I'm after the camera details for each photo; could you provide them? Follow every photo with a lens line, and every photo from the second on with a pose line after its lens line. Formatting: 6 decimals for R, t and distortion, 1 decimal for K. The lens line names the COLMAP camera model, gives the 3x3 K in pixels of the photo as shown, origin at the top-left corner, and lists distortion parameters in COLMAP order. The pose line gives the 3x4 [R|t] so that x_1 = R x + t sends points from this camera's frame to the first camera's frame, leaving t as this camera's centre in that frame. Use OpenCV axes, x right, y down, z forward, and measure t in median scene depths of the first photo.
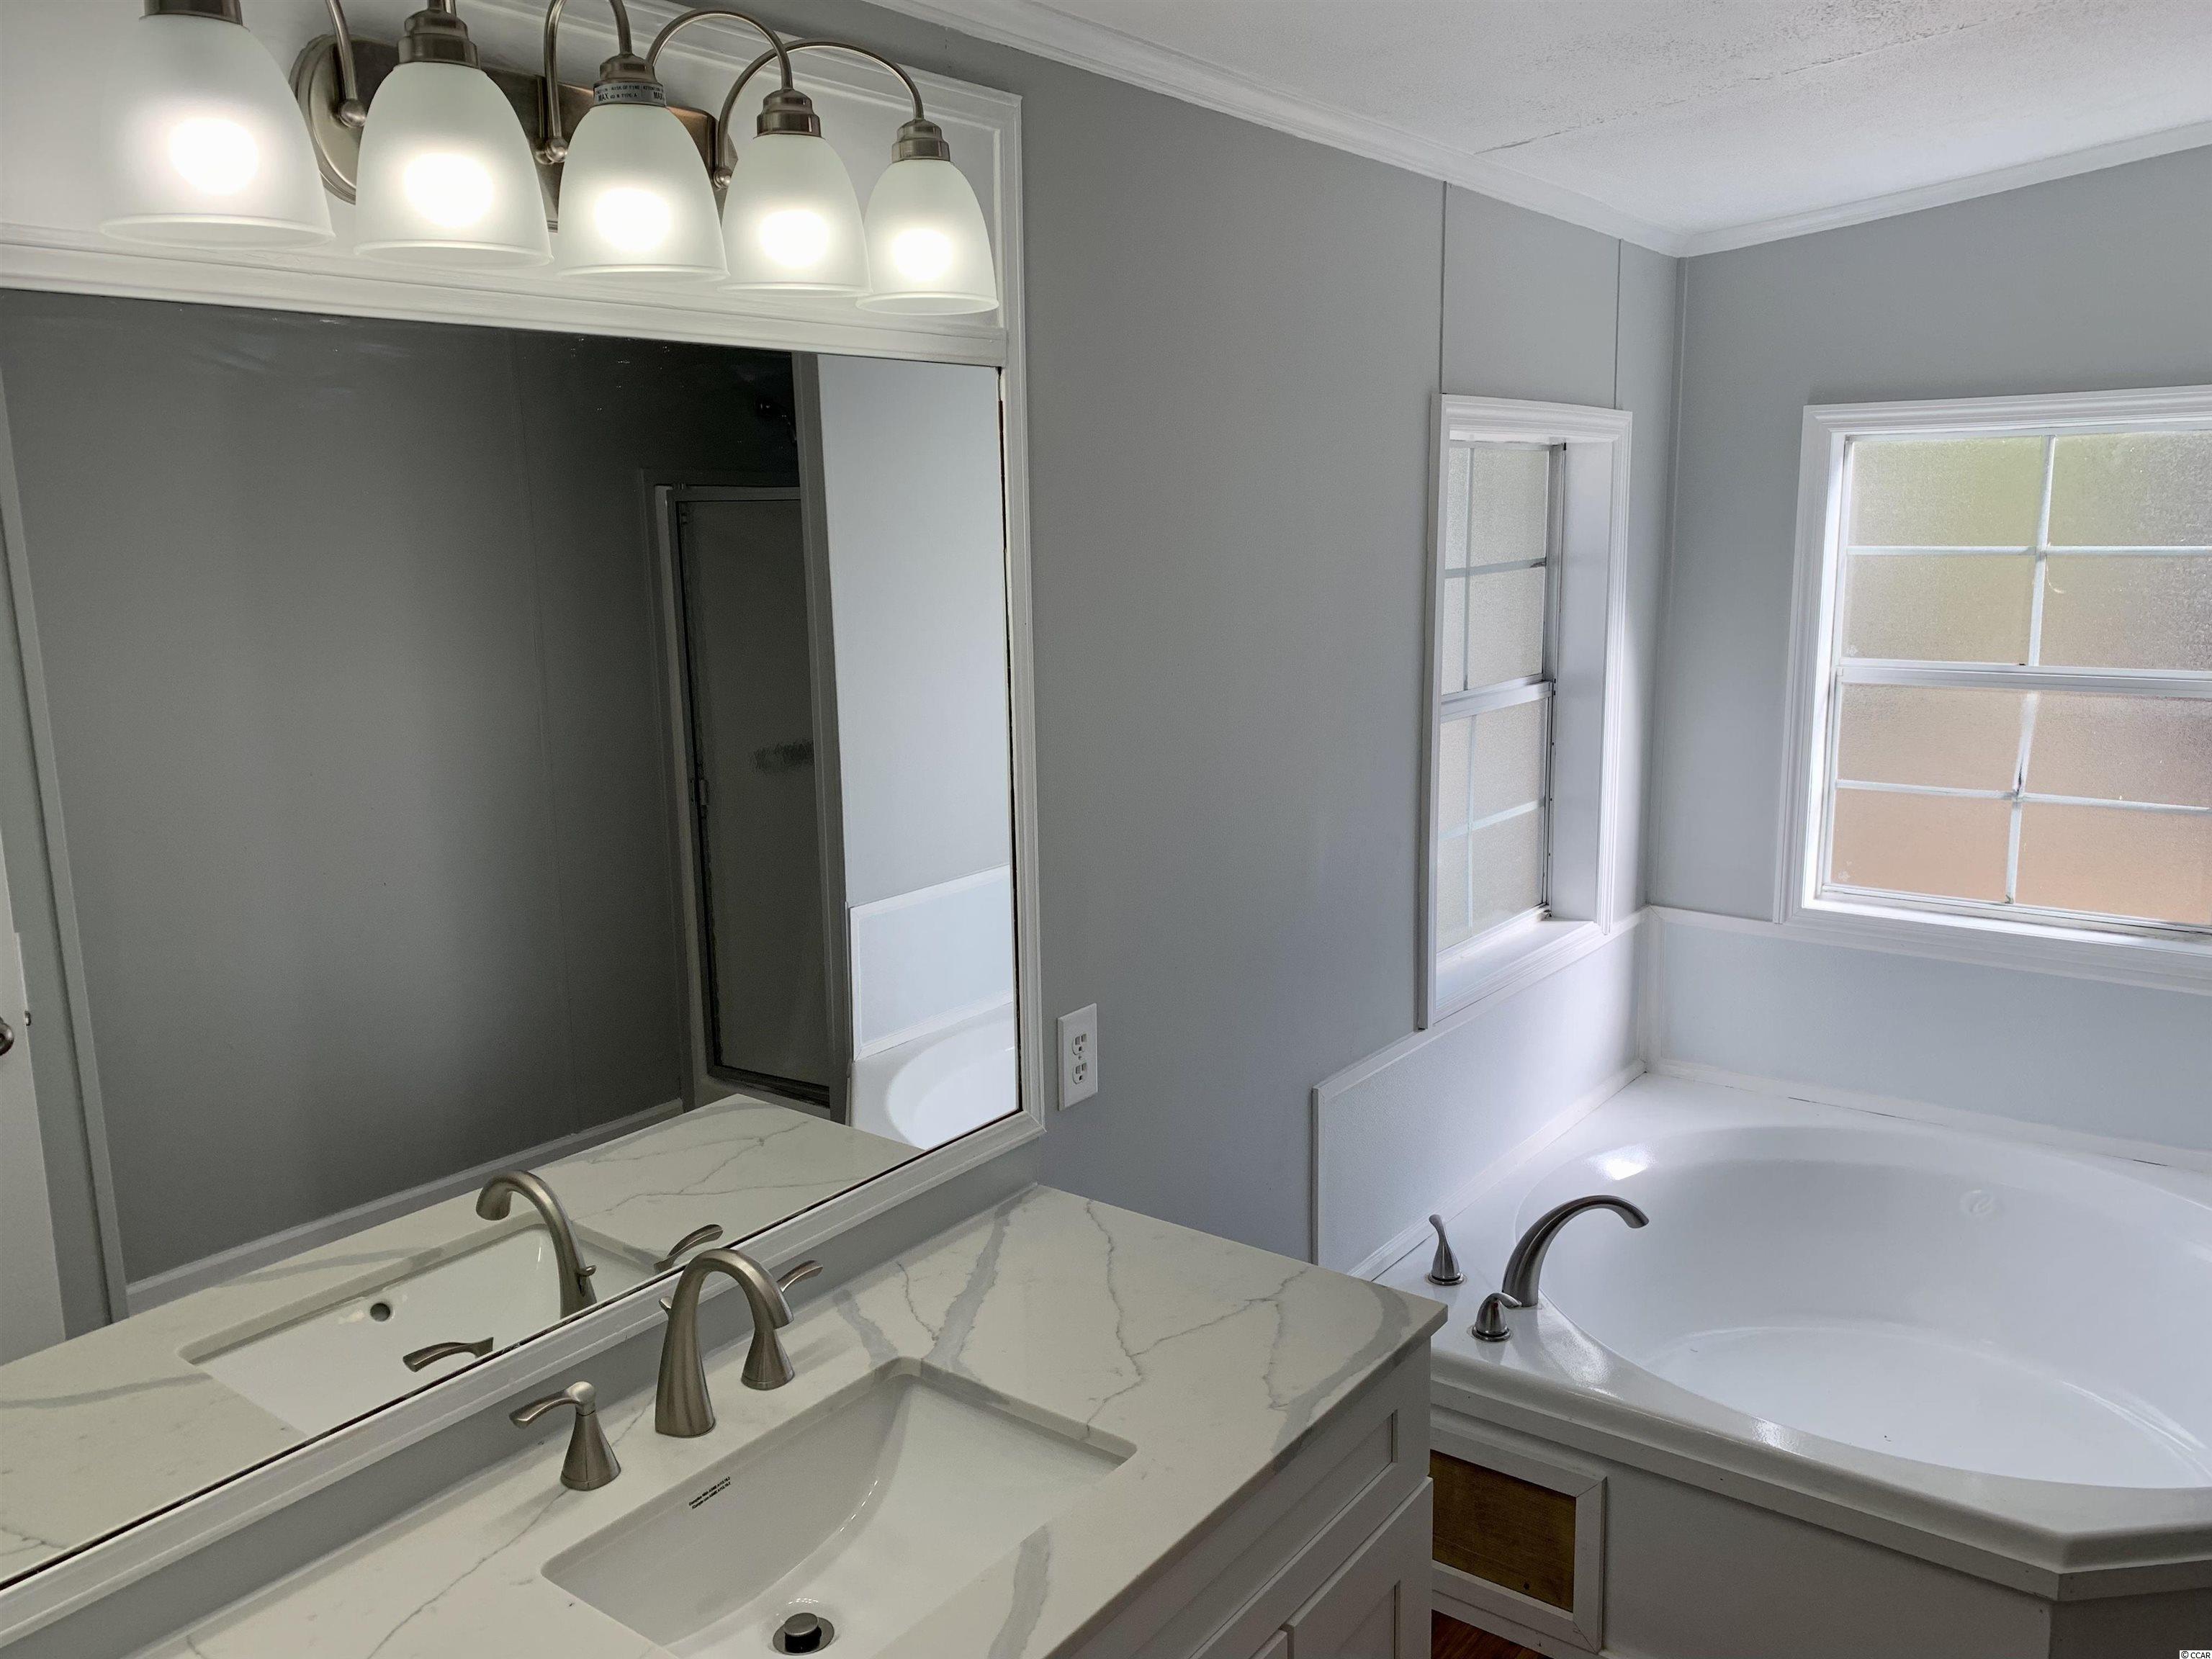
lens RADIAL K [[1695.1, 0, 1104.0], [0, 1695.1, 821.8], [0, 0, 1]] dist [0.029671, -0.033853]
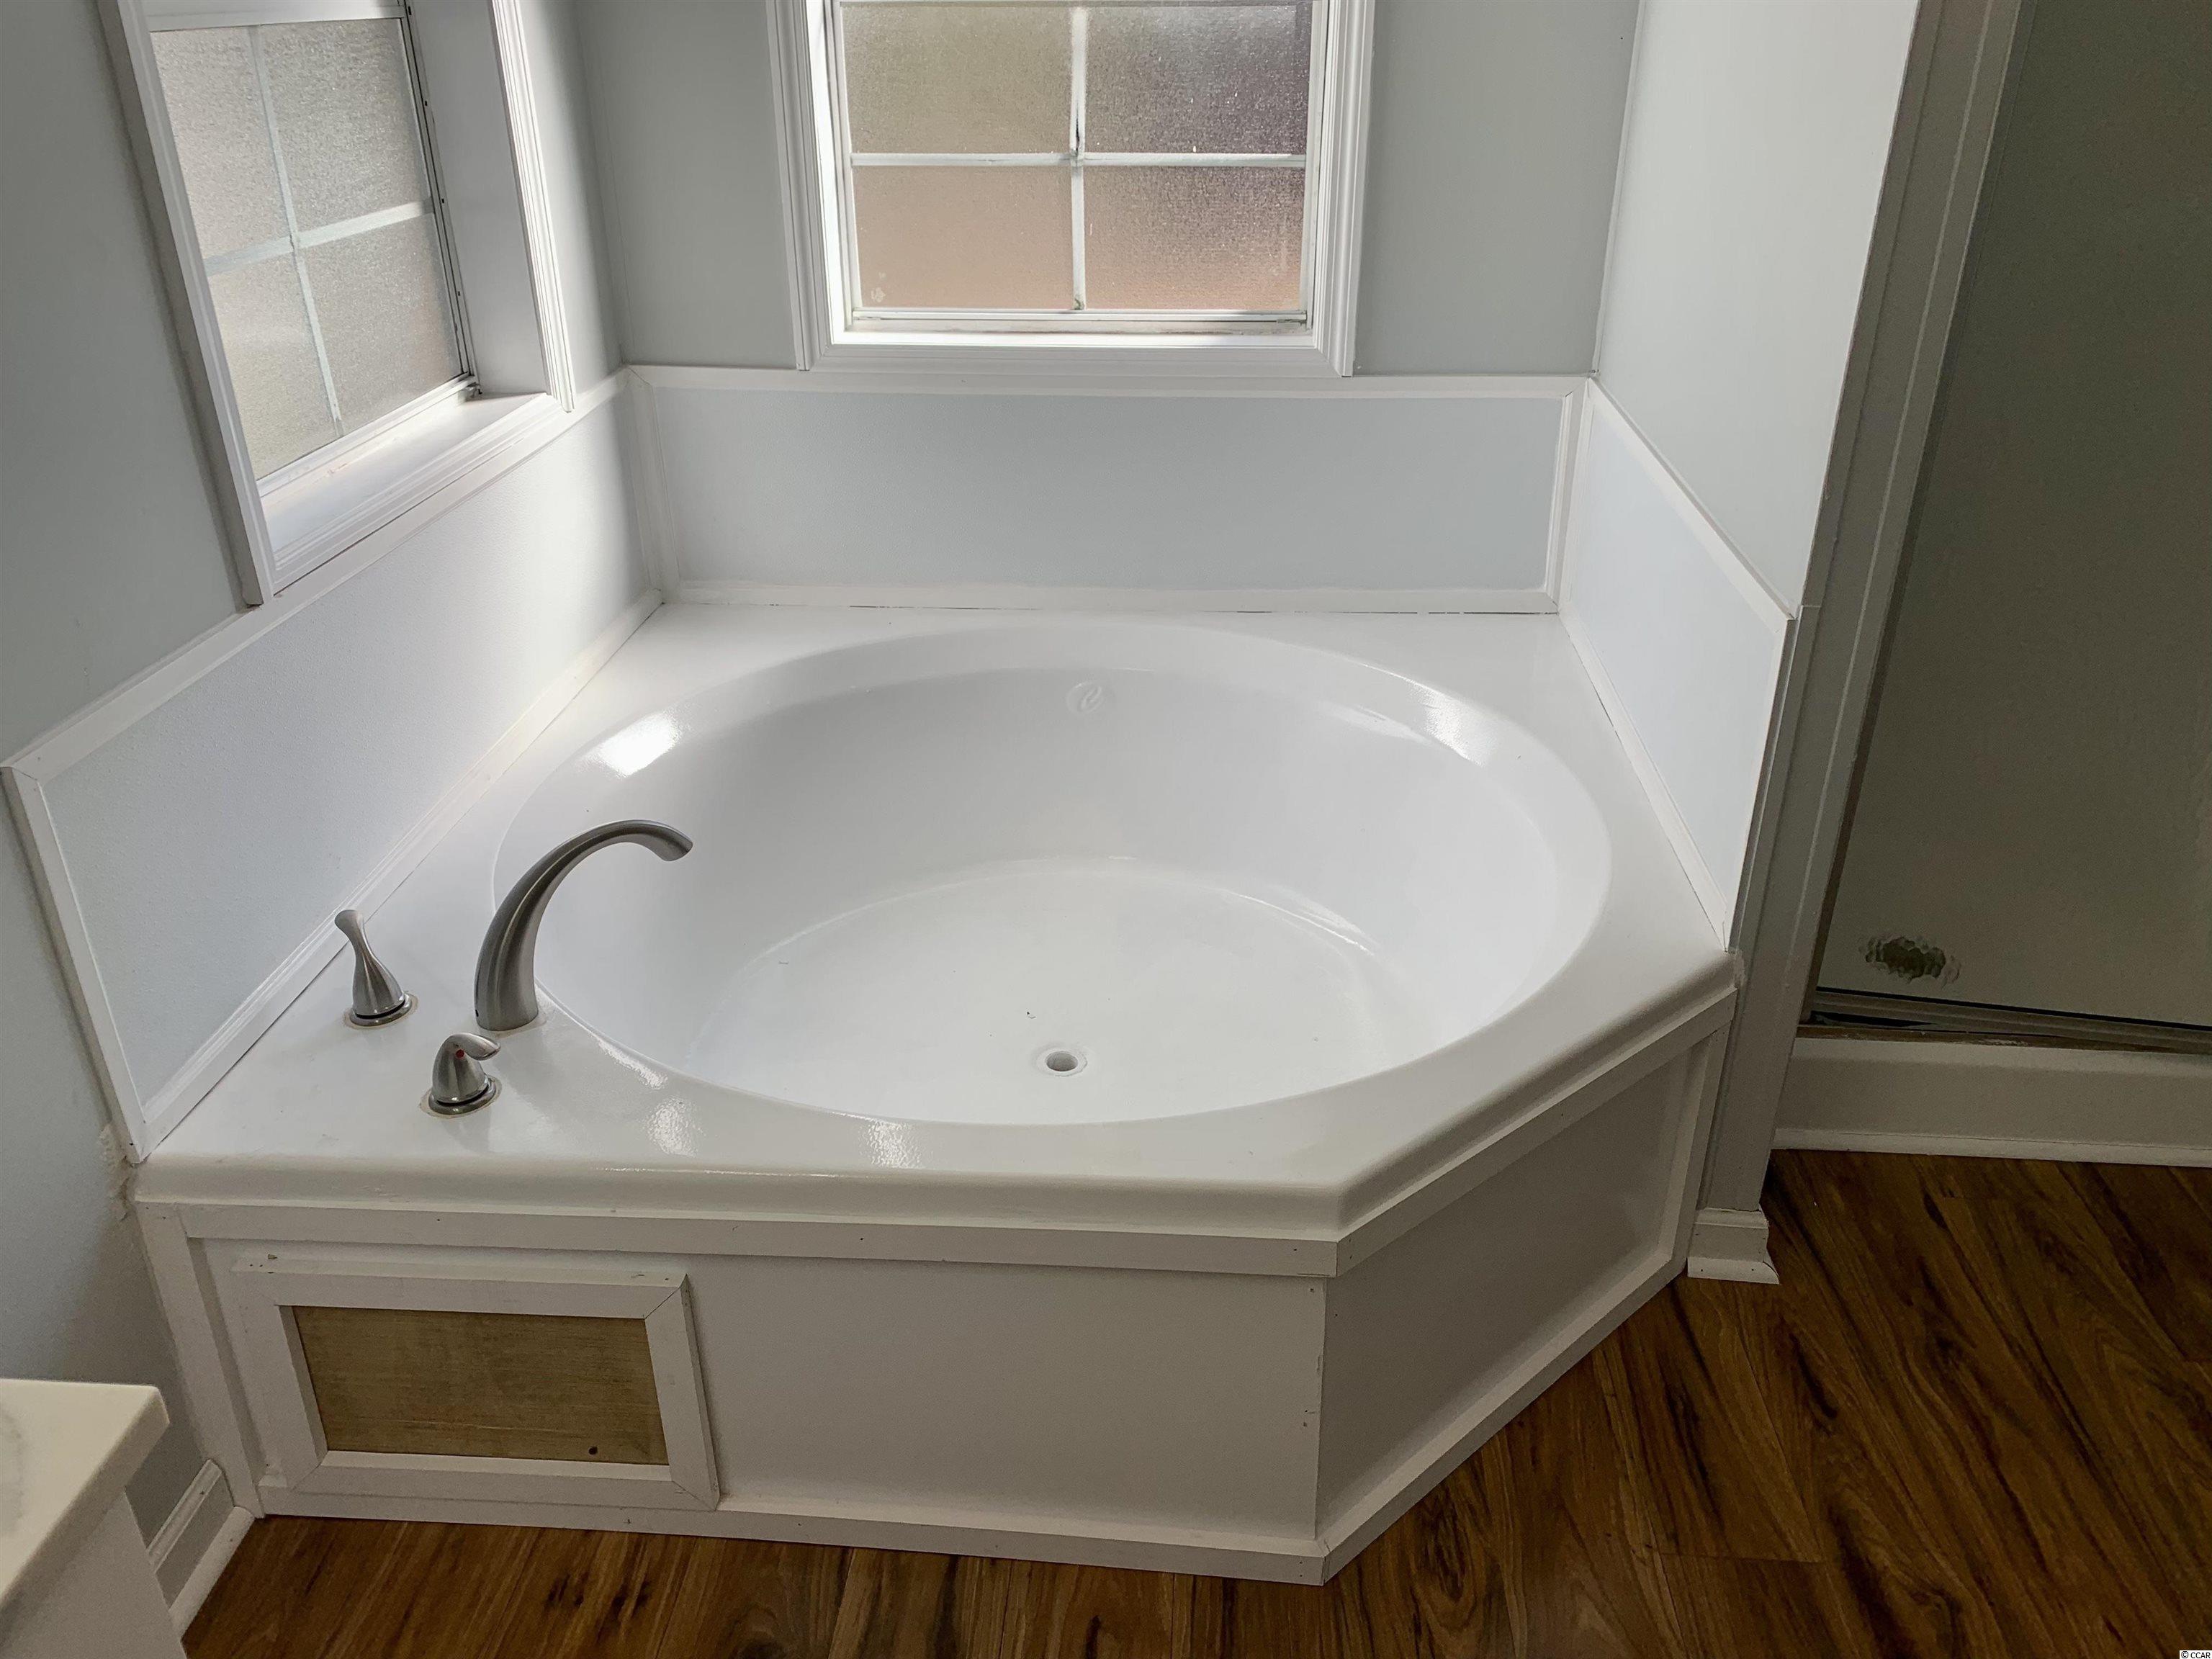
lens RADIAL K [[1695.1, 0, 1104.0], [0, 1695.1, 821.8], [0, 0, 1]] dist [0.029671, -0.033853]
pose [[0.841408, -0.229673, 0.489165, 0.118482], [0.087915, 0.951308, 0.295437, 0.044481], [-0.533201, -0.205578, 0.820631, 0.334873]]
